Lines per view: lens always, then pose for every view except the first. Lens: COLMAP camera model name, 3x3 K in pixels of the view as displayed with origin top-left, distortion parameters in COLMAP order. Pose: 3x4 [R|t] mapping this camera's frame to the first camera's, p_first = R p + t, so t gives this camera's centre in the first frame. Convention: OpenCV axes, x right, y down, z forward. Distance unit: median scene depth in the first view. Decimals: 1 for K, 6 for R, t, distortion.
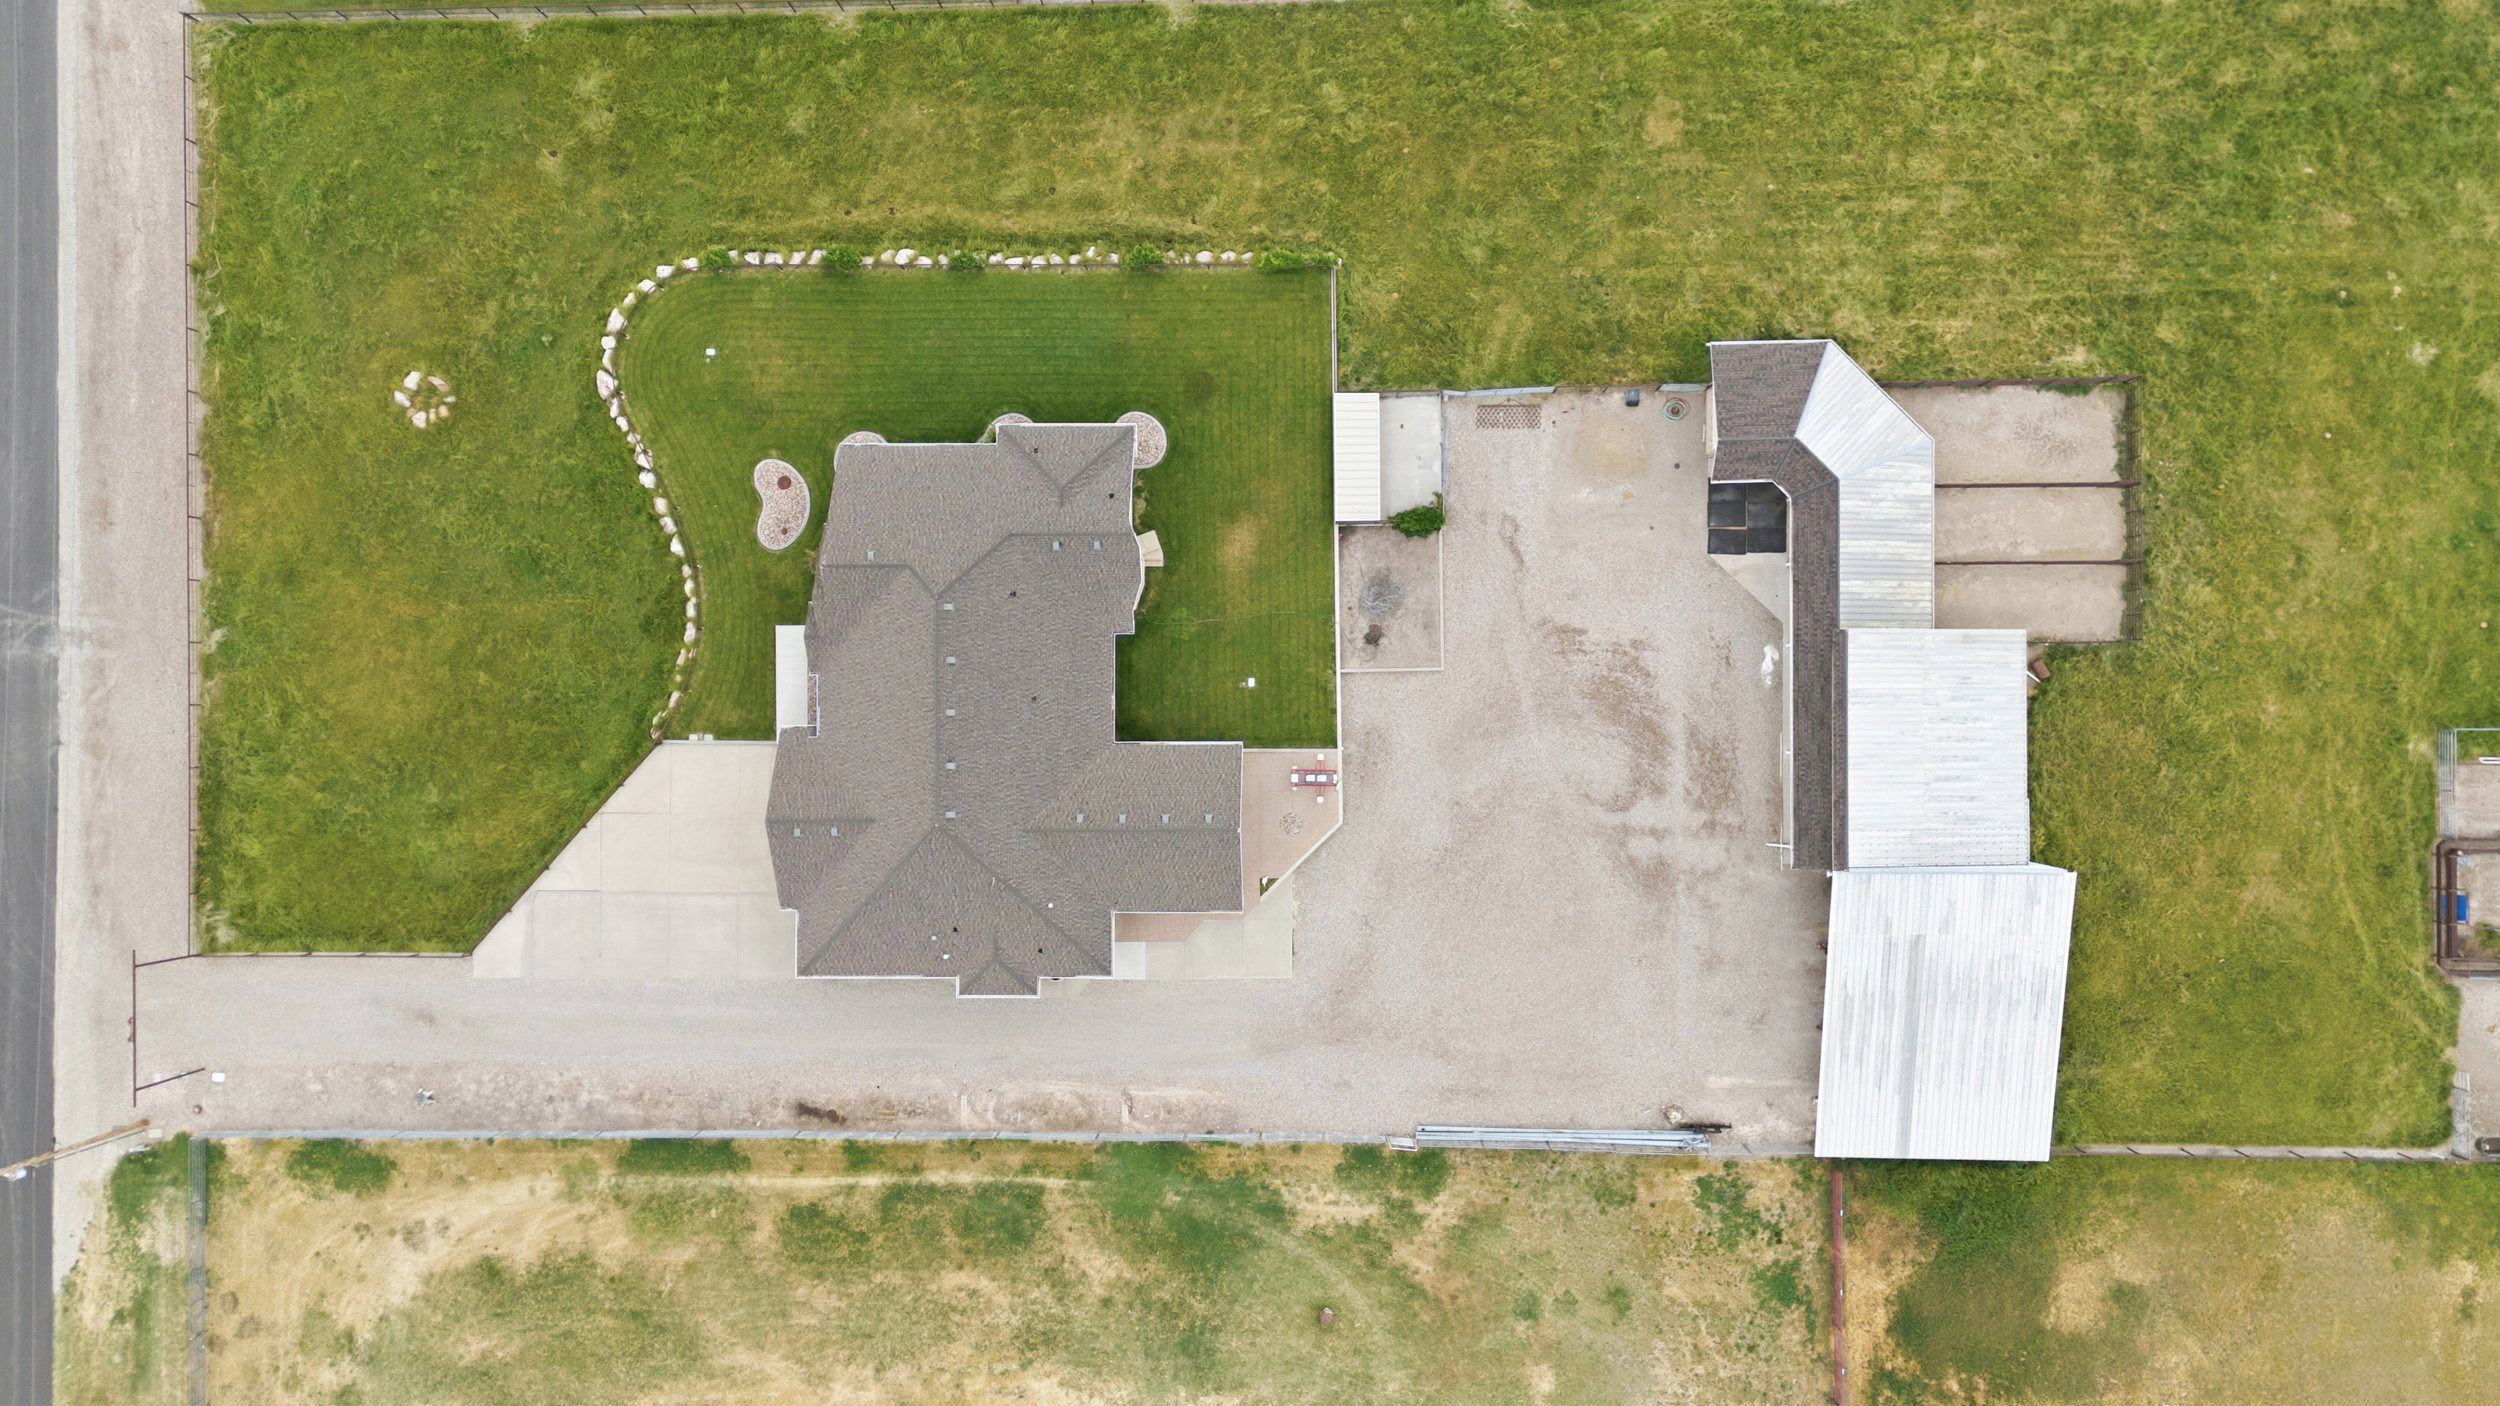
lens RADIAL K [[1822.2, 0, 1267.6], [0, 1822.2, 687.9], [0, 0, 1]] dist [0.082457, -0.074881]
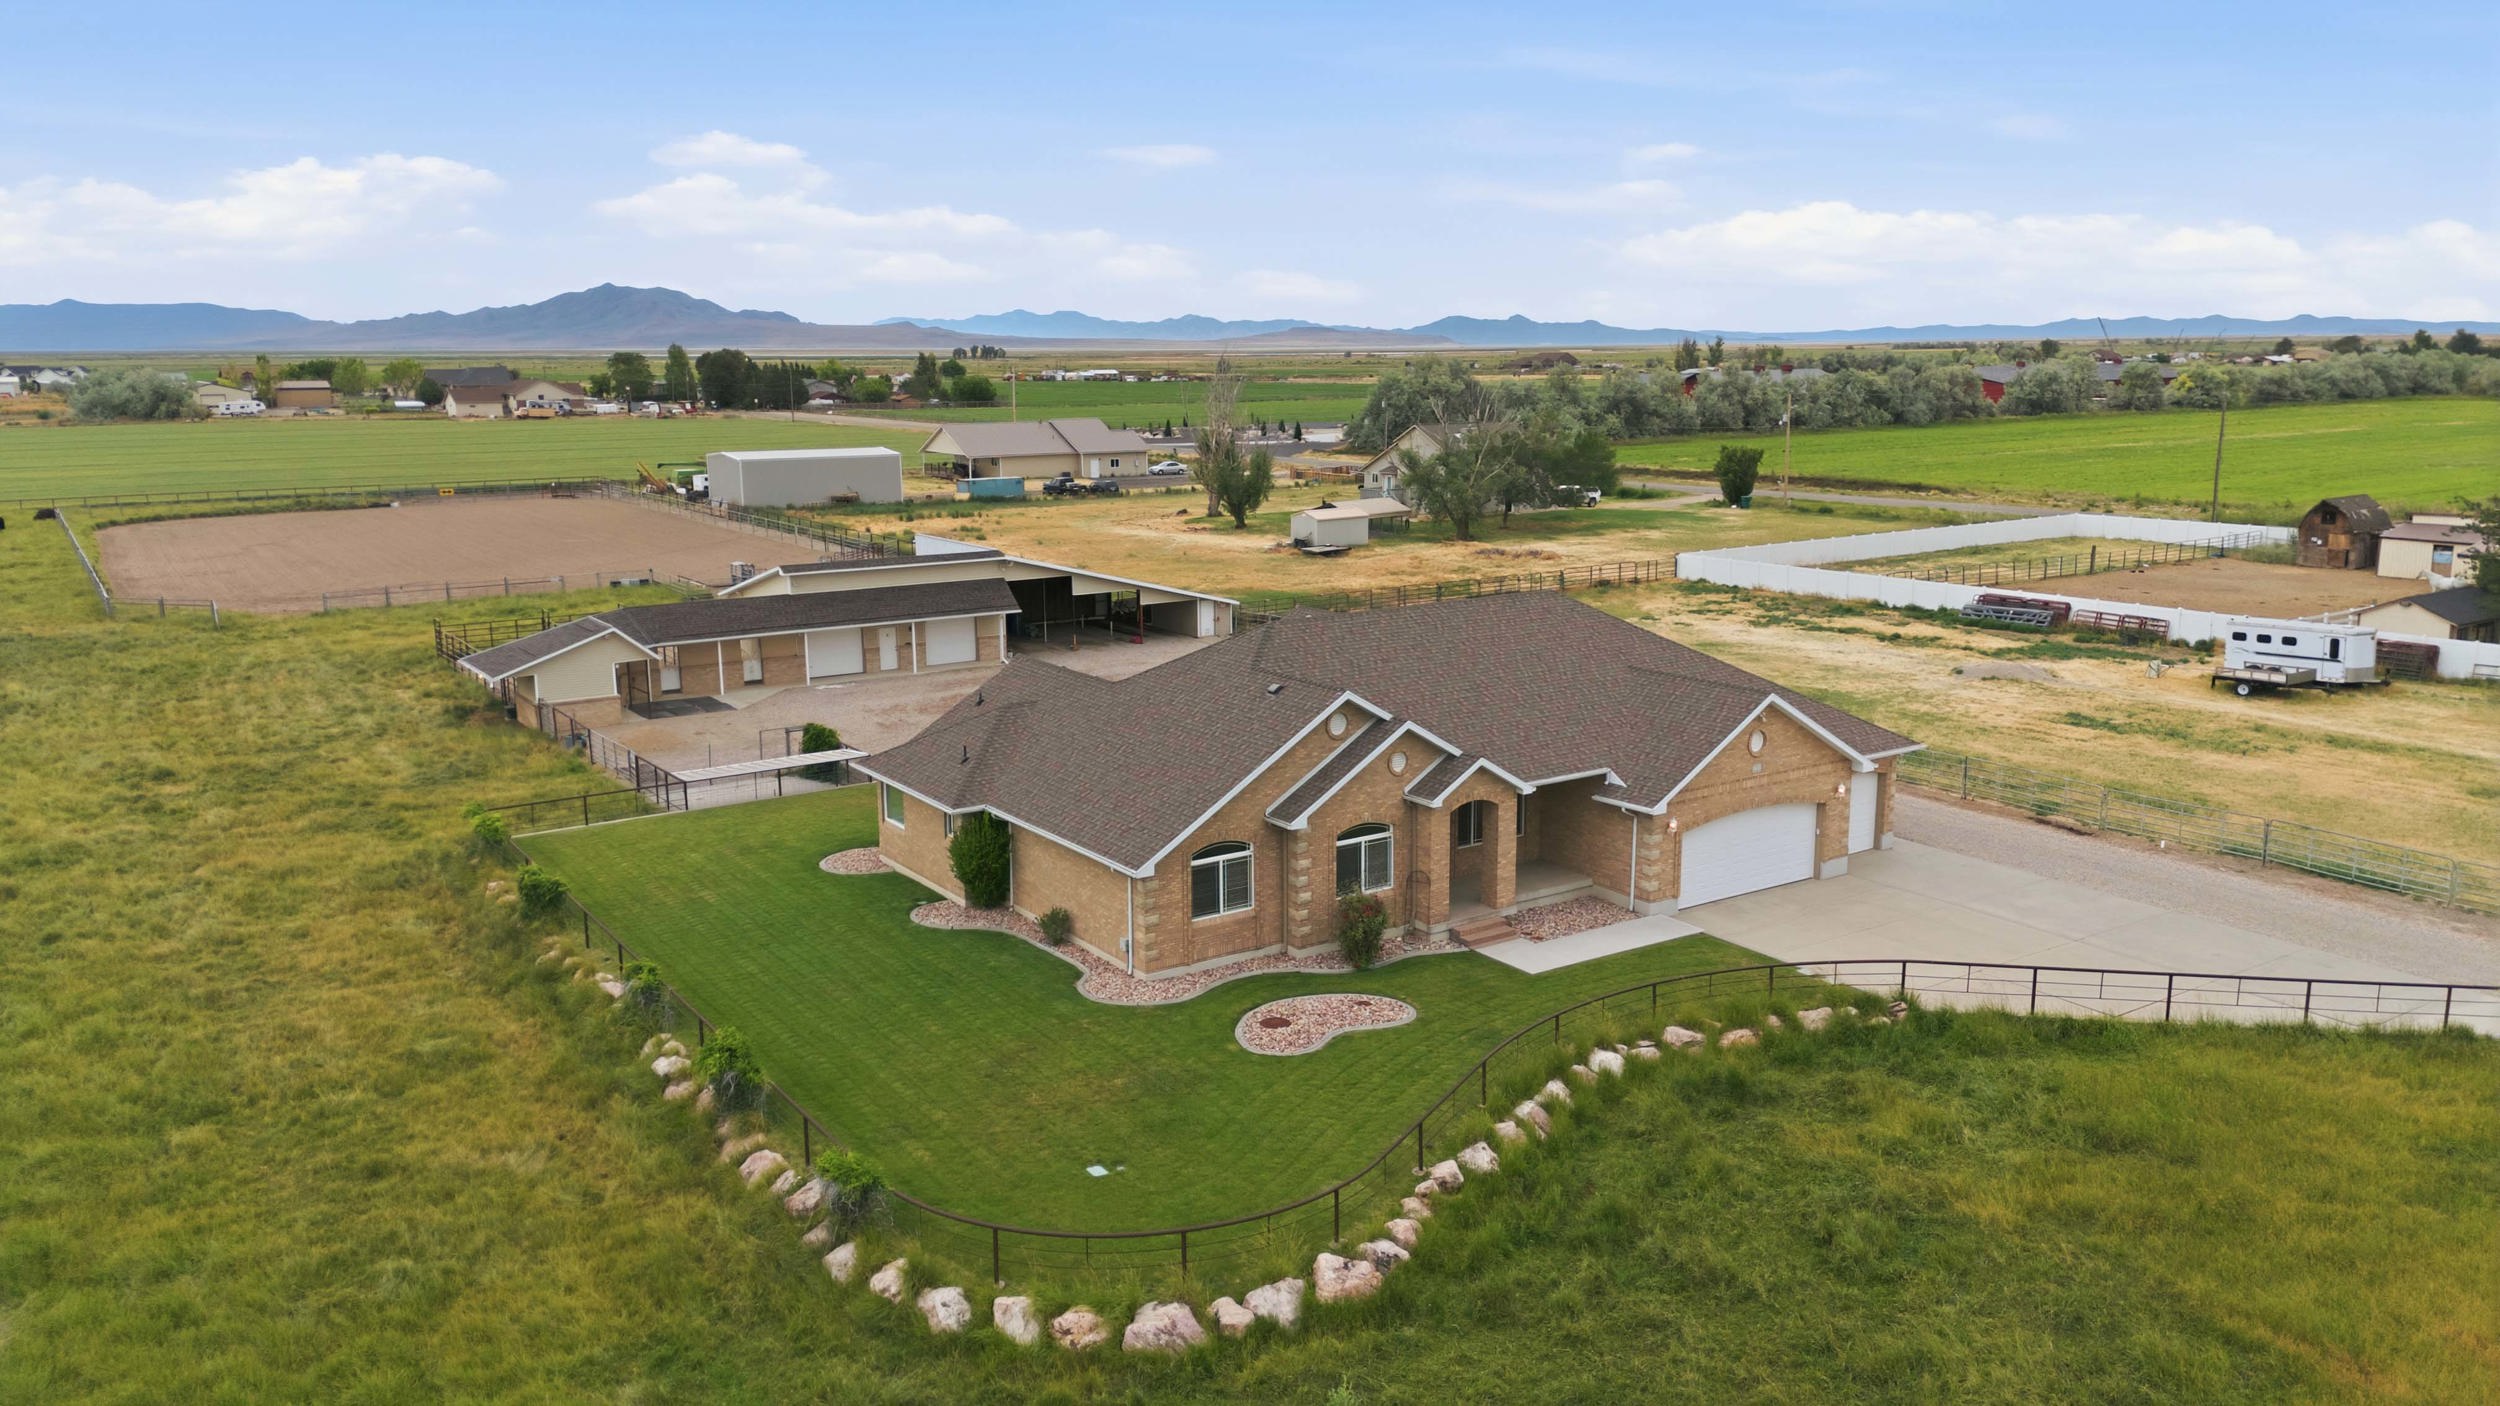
lens RADIAL K [[1822.2, 0, 1256.1], [0, 1822.2, 711.2], [0, 0, 1]] dist [0.082457, -0.074881]
pose [[-0.562777, -0.122035, 0.817551, -0.618933], [0.826274, -0.111202, 0.552183, -0.355105], [0.023528, 0.986277, 0.163416, 0.869249]]
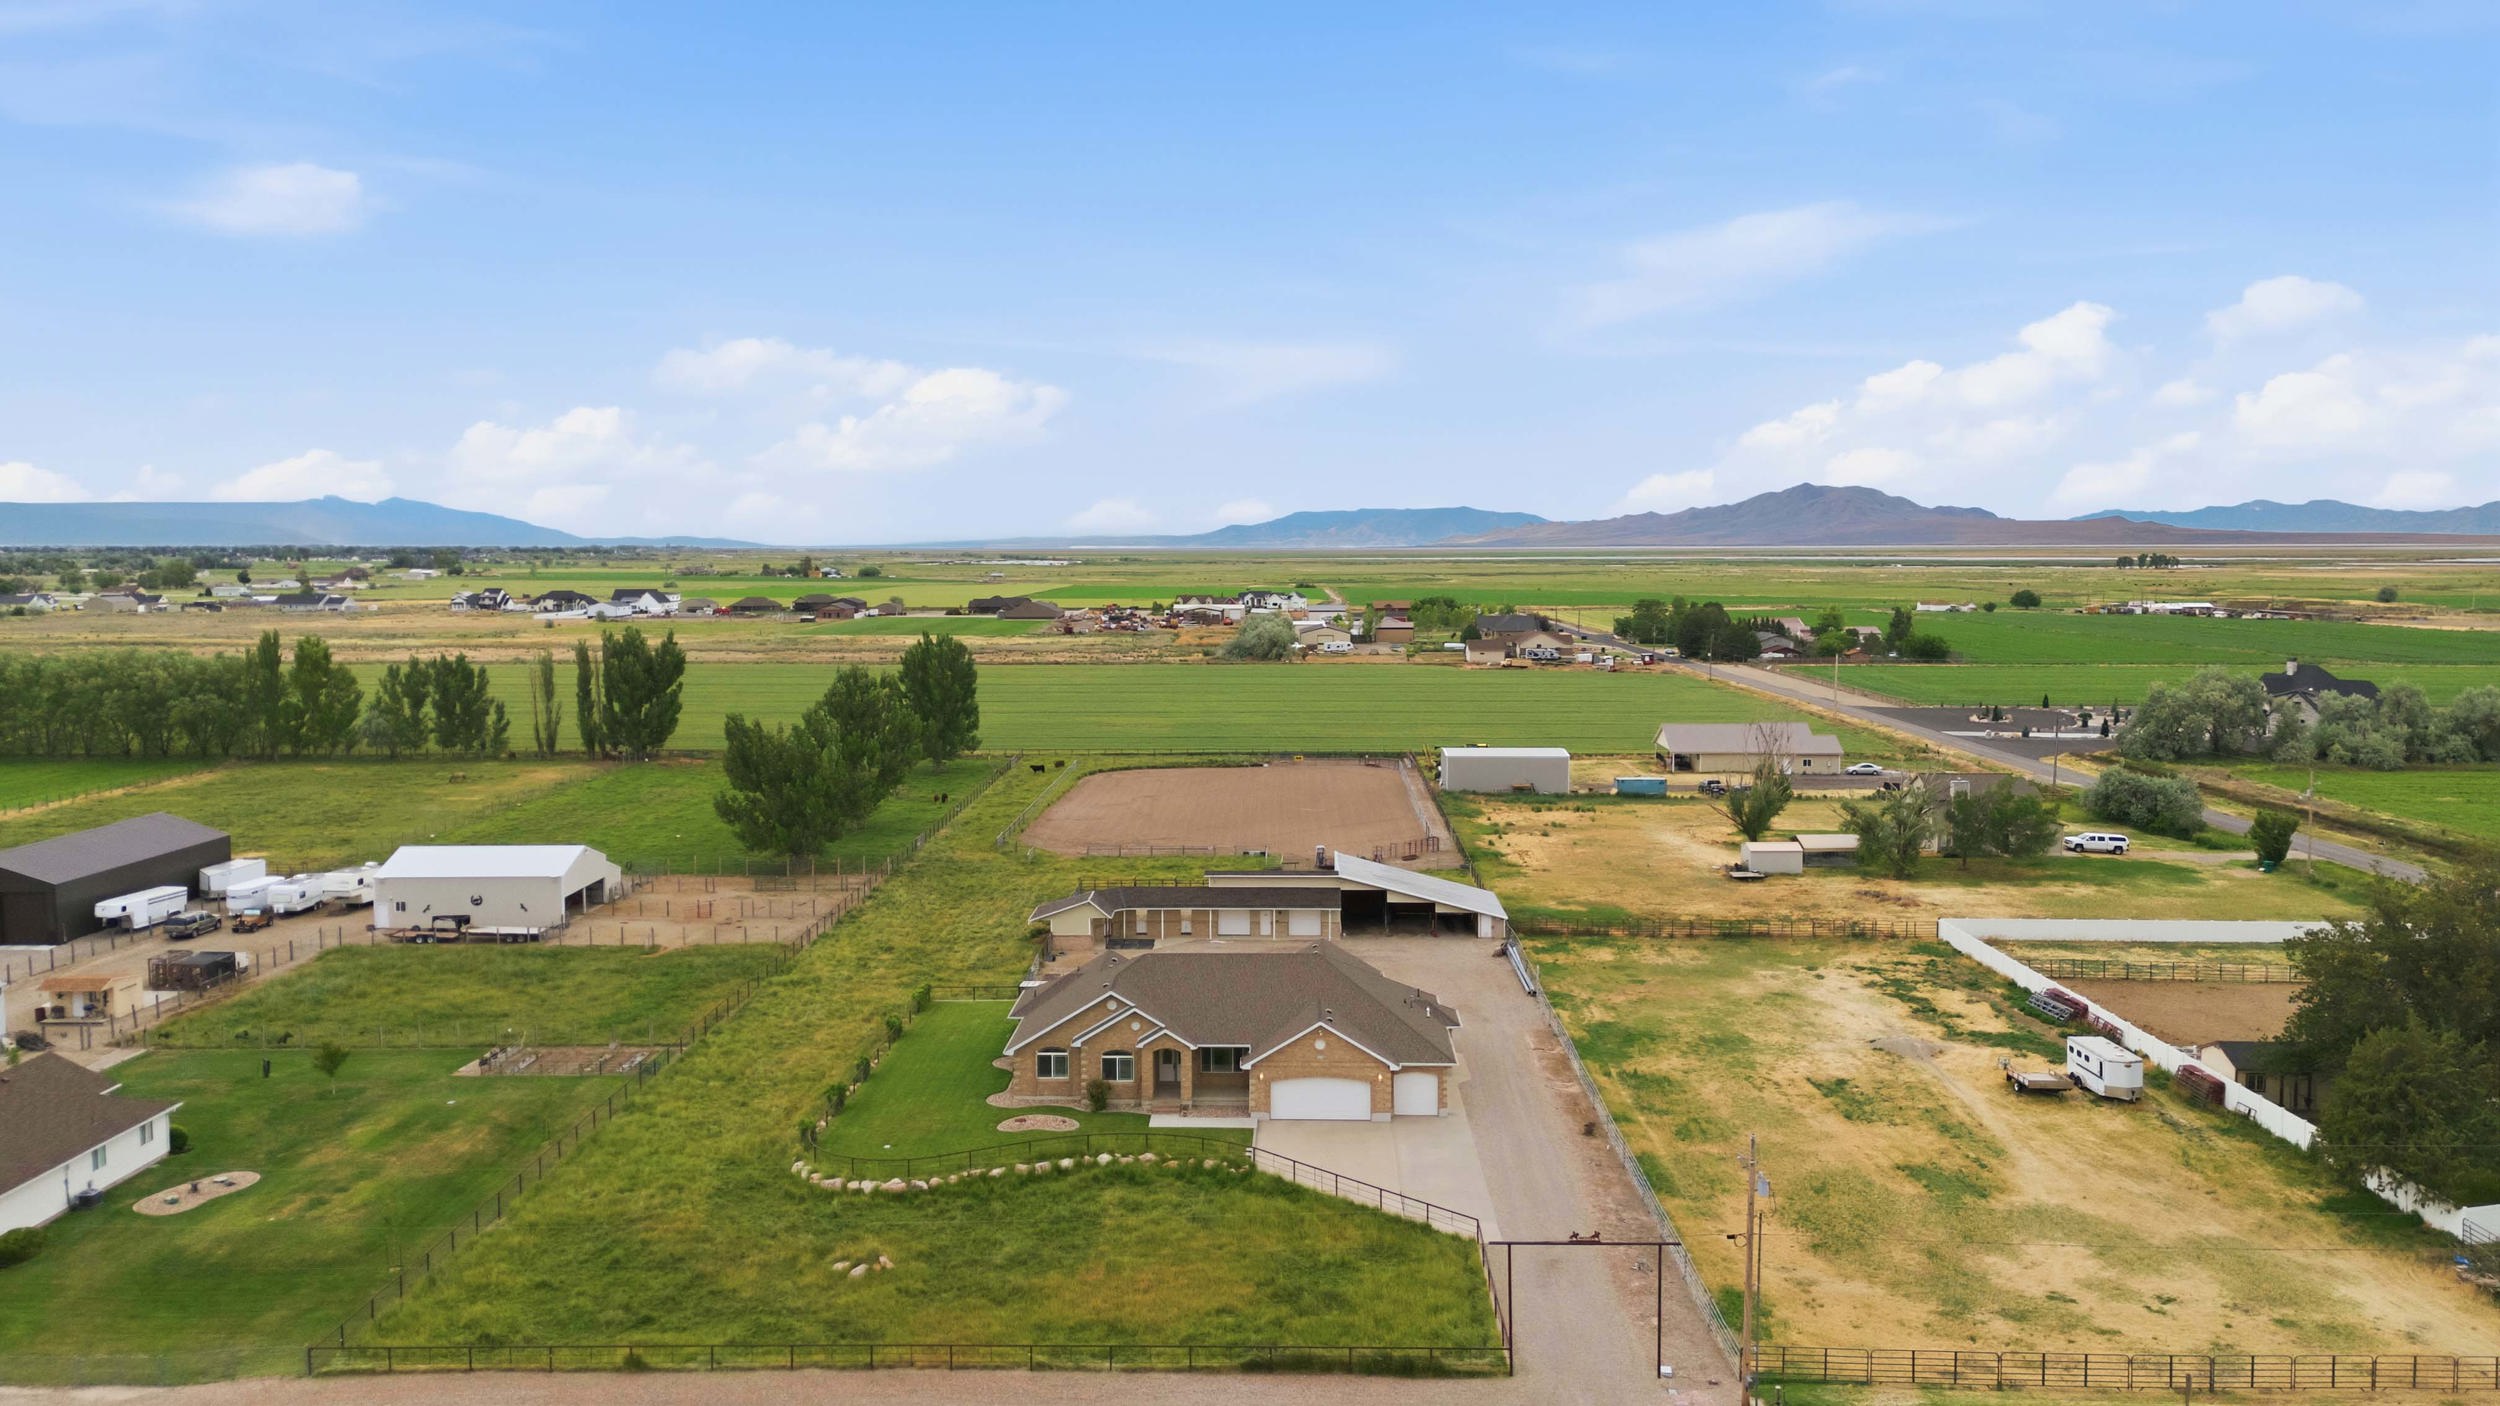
lens RADIAL K [[1822.2, 0, 1257.0], [0, 1822.2, 689.0], [0, 0, 1]] dist [0.082457, -0.074881]
pose [[0.020205, -0.042427, 0.998895, -1.378319], [0.999782, 0.006125, -0.019963, 0.051993], [-0.005272, 0.999081, 0.042541, 0.703369]]
